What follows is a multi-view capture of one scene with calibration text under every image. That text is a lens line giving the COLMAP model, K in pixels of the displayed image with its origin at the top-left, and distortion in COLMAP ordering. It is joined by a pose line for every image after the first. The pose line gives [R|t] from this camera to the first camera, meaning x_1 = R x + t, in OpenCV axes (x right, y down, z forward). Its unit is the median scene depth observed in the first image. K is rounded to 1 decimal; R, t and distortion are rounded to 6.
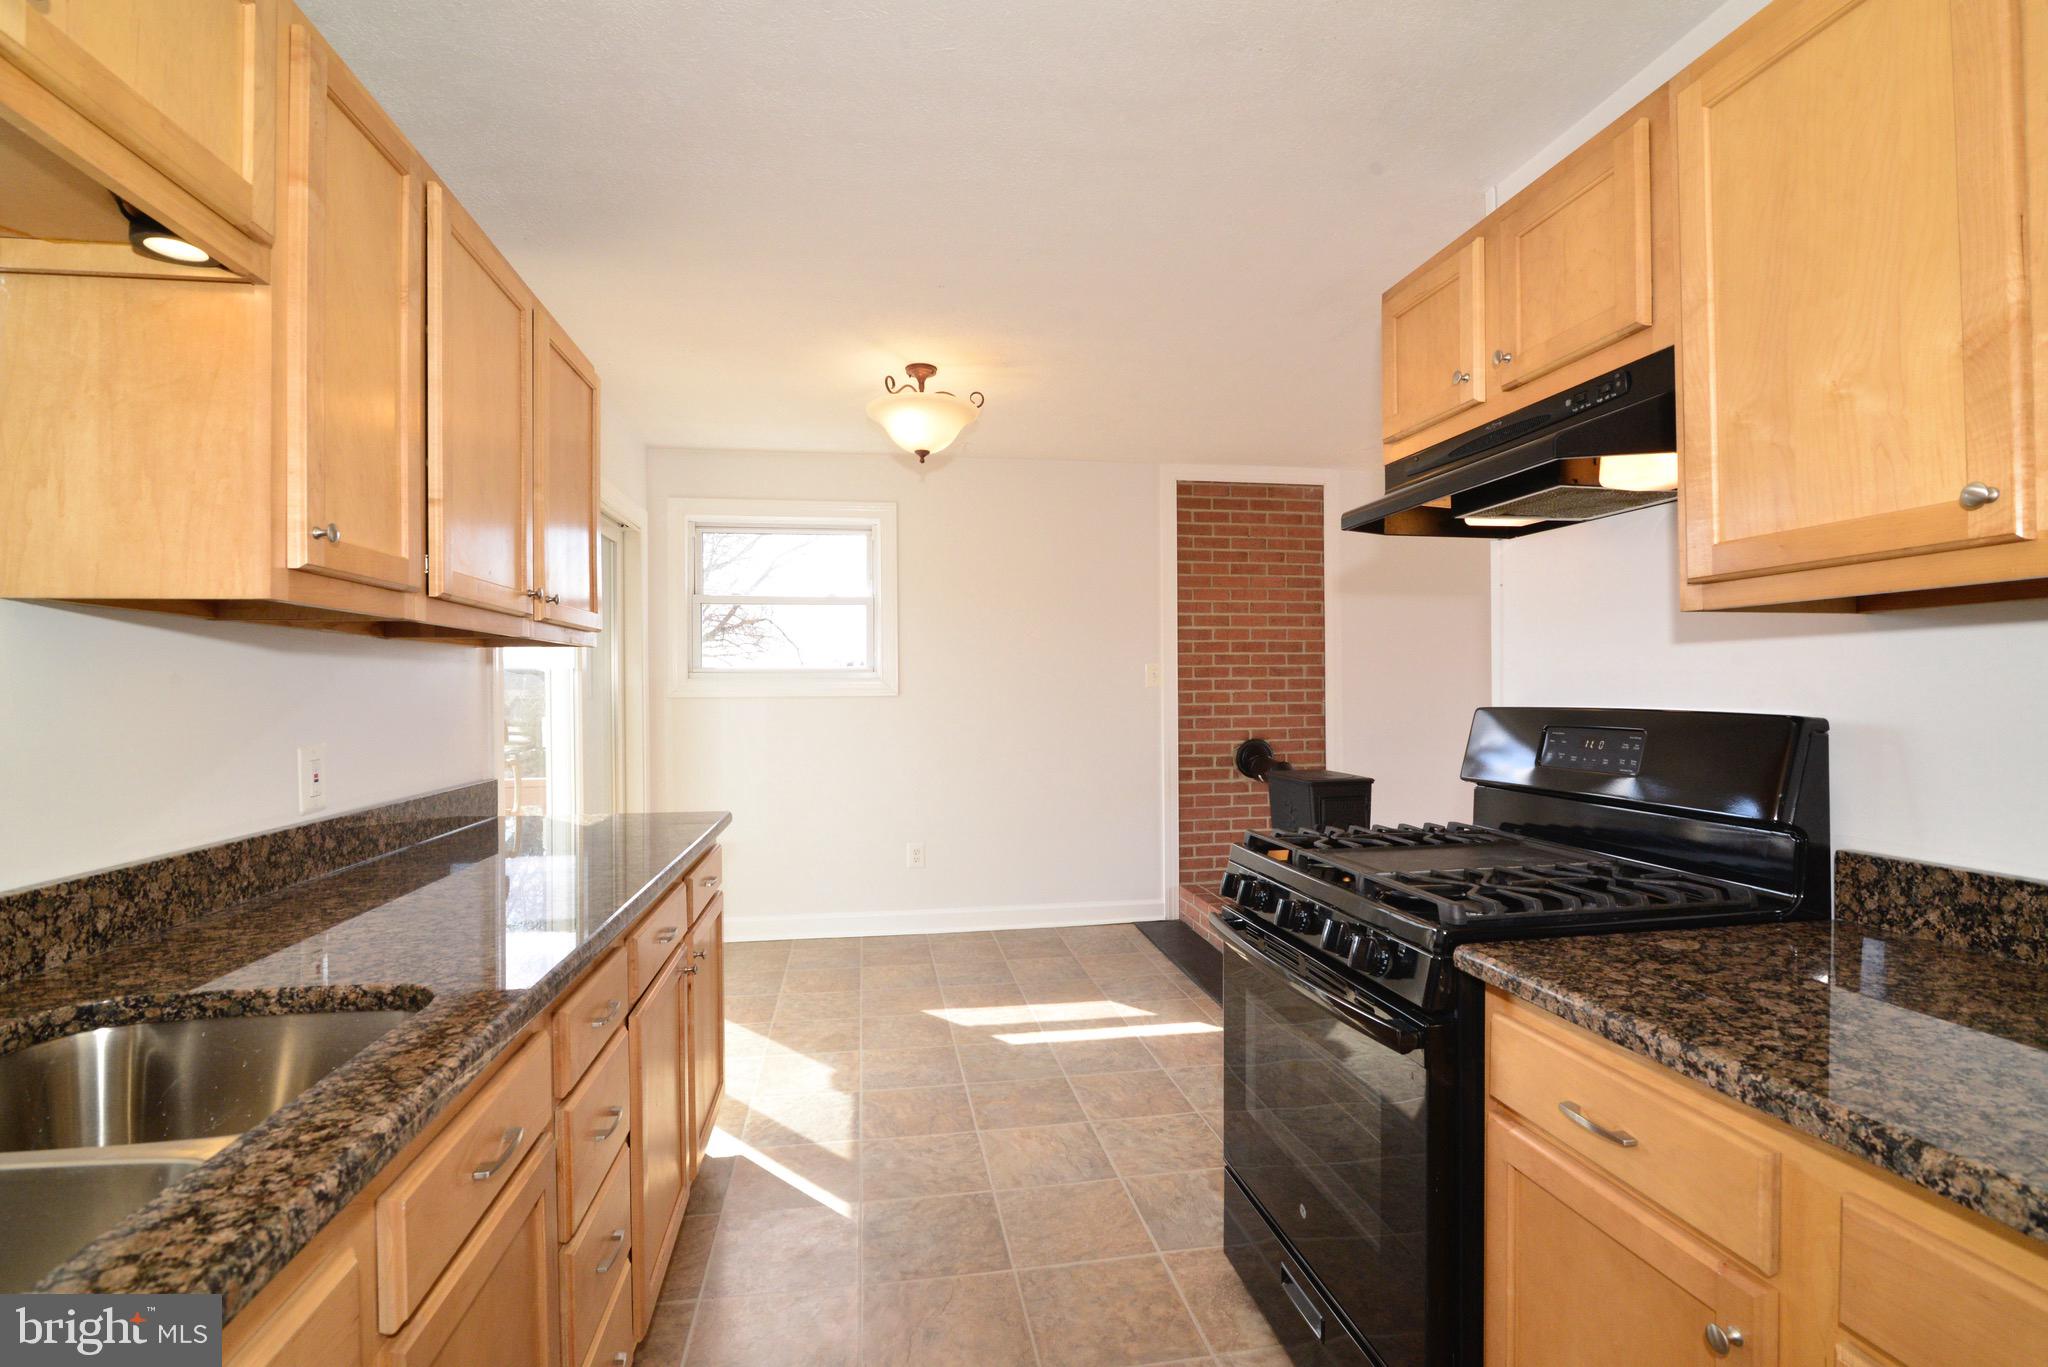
lens RADIAL K [[931.1, 0, 1016.8], [0, 931.1, 688.6], [0, 0, 1]] dist [-0.020309, 0.001603]
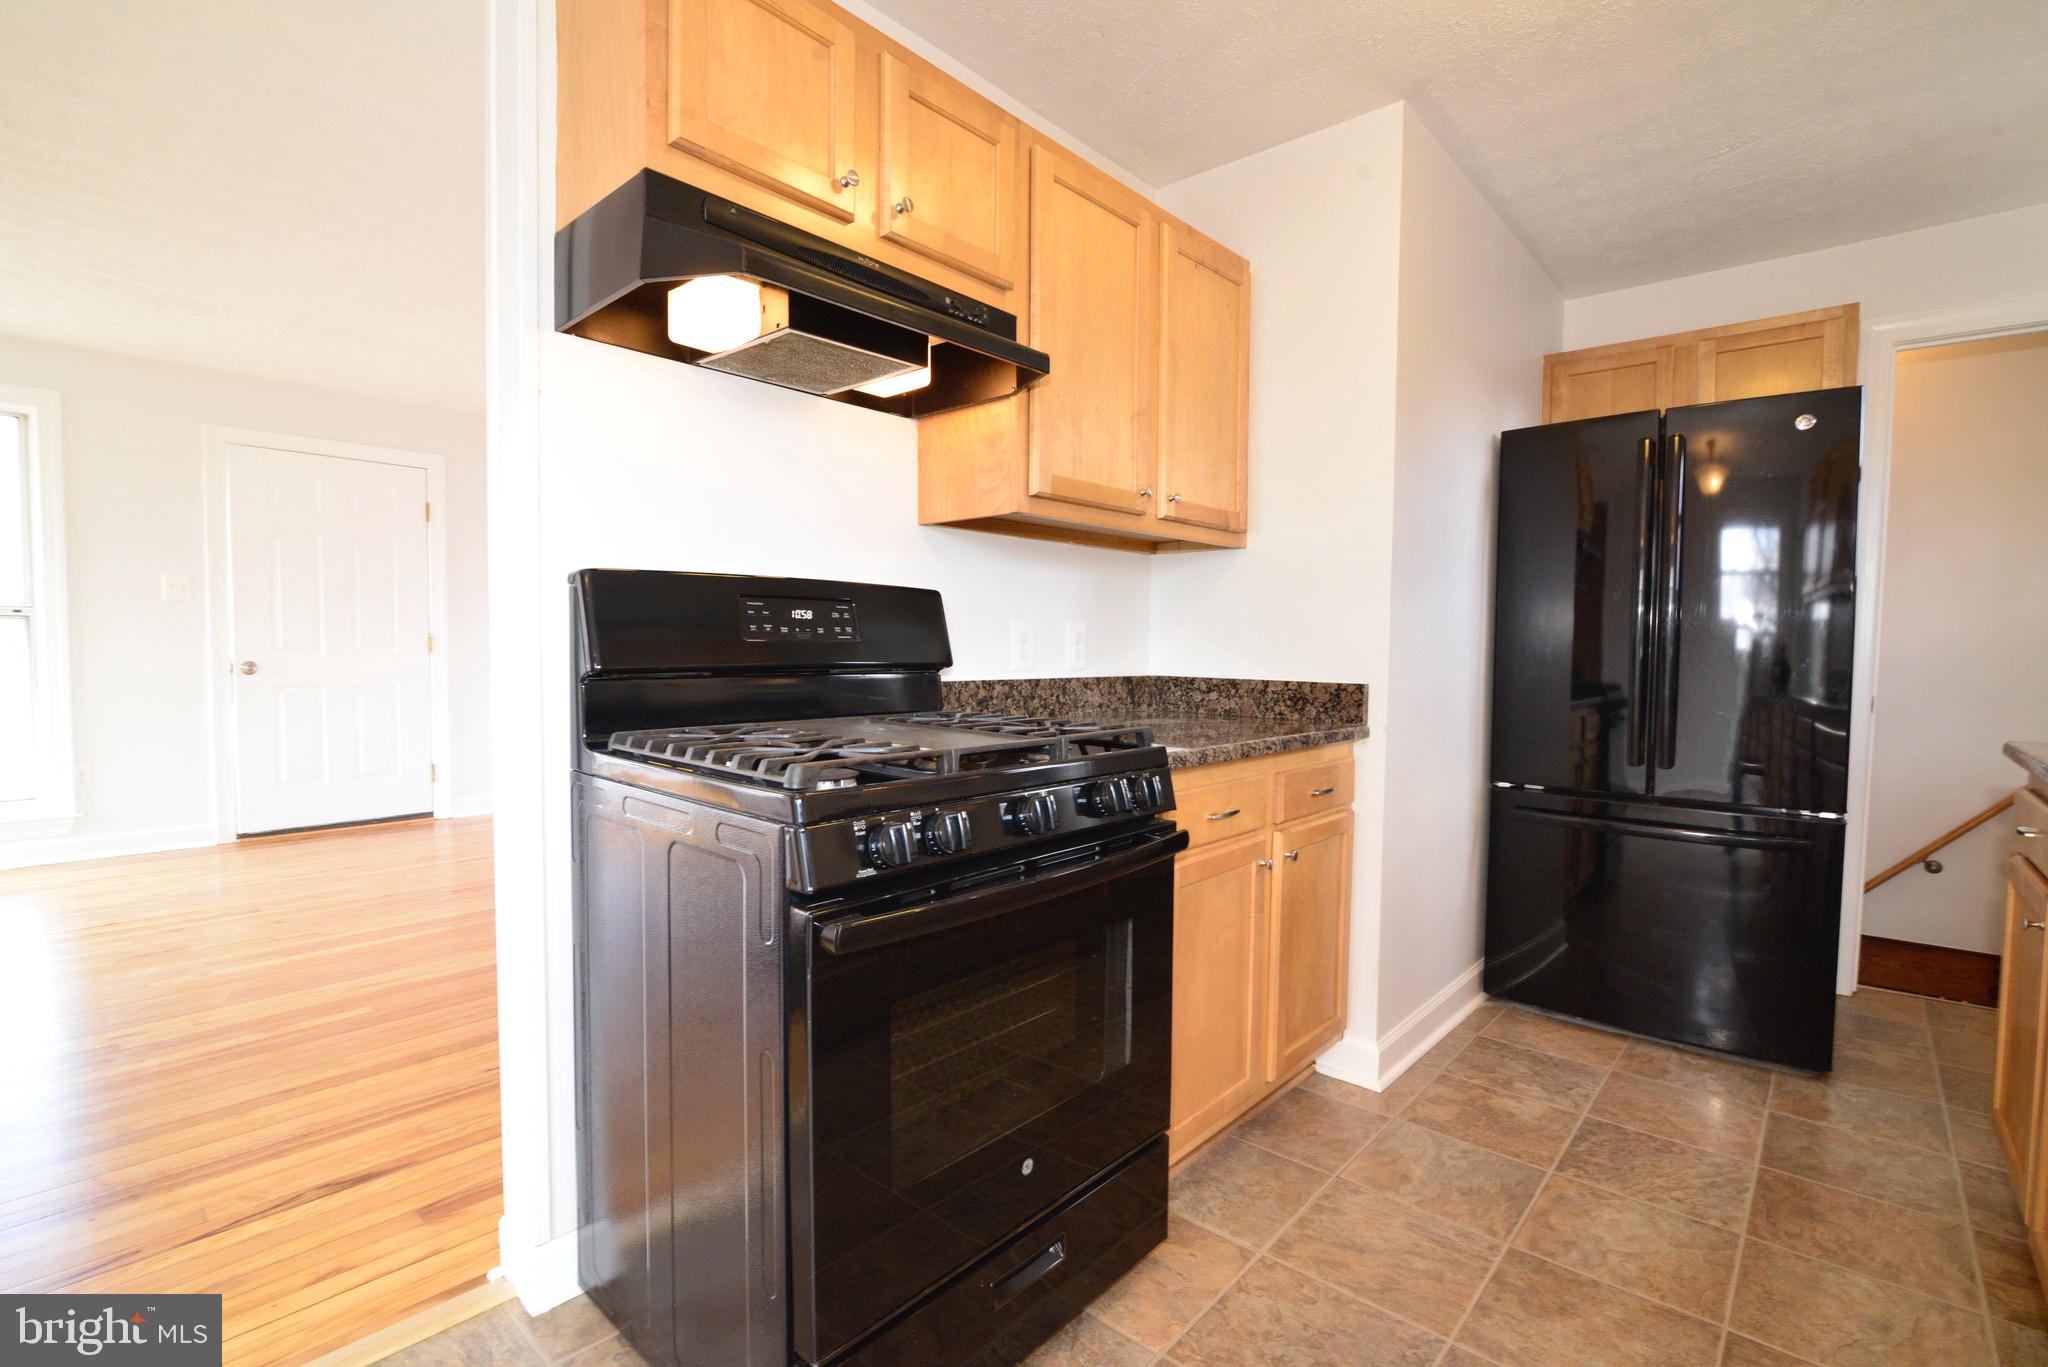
lens RADIAL K [[931.1, 0, 1016.8], [0, 931.1, 688.6], [0, 0, 1]] dist [-0.020309, 0.001603]
pose [[-0.625968, -0.037706, 0.778937, -0.101379], [-0.007599, 0.999078, 0.042256, 0.032357], [-0.779812, 0.020532, -0.625677, 0.487074]]
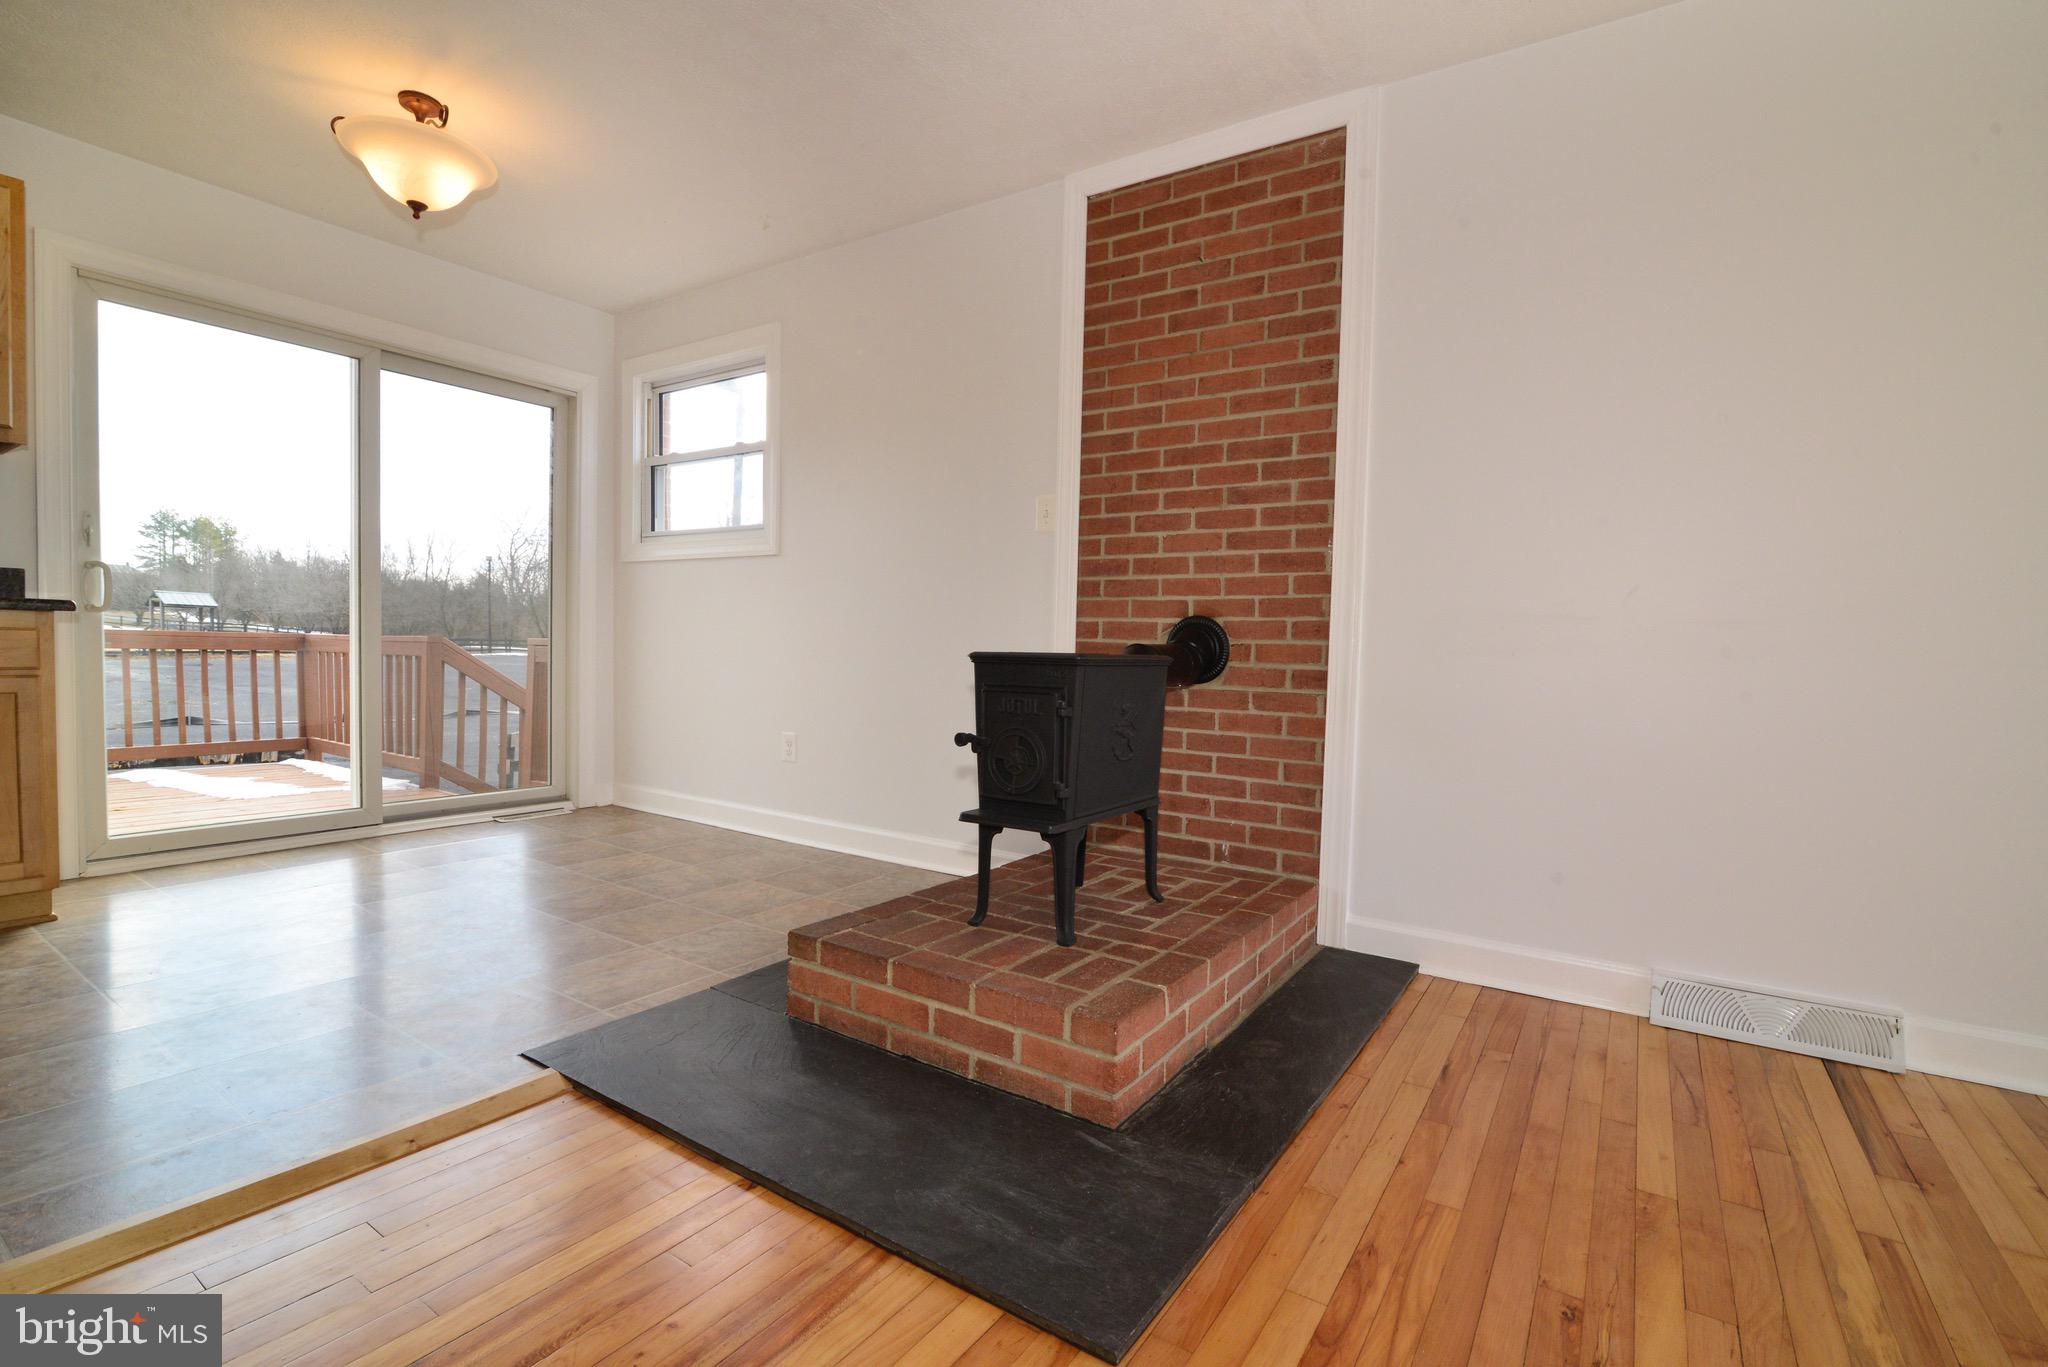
lens RADIAL K [[931.1, 0, 1016.8], [0, 931.1, 688.6], [0, 0, 1]] dist [-0.020309, 0.001603]
pose [[0.731378, 0.058688, -0.679442, 0.574360], [-0.034014, 0.998189, 0.049607, 0.075185], [0.681123, -0.013172, 0.732050, 0.506249]]
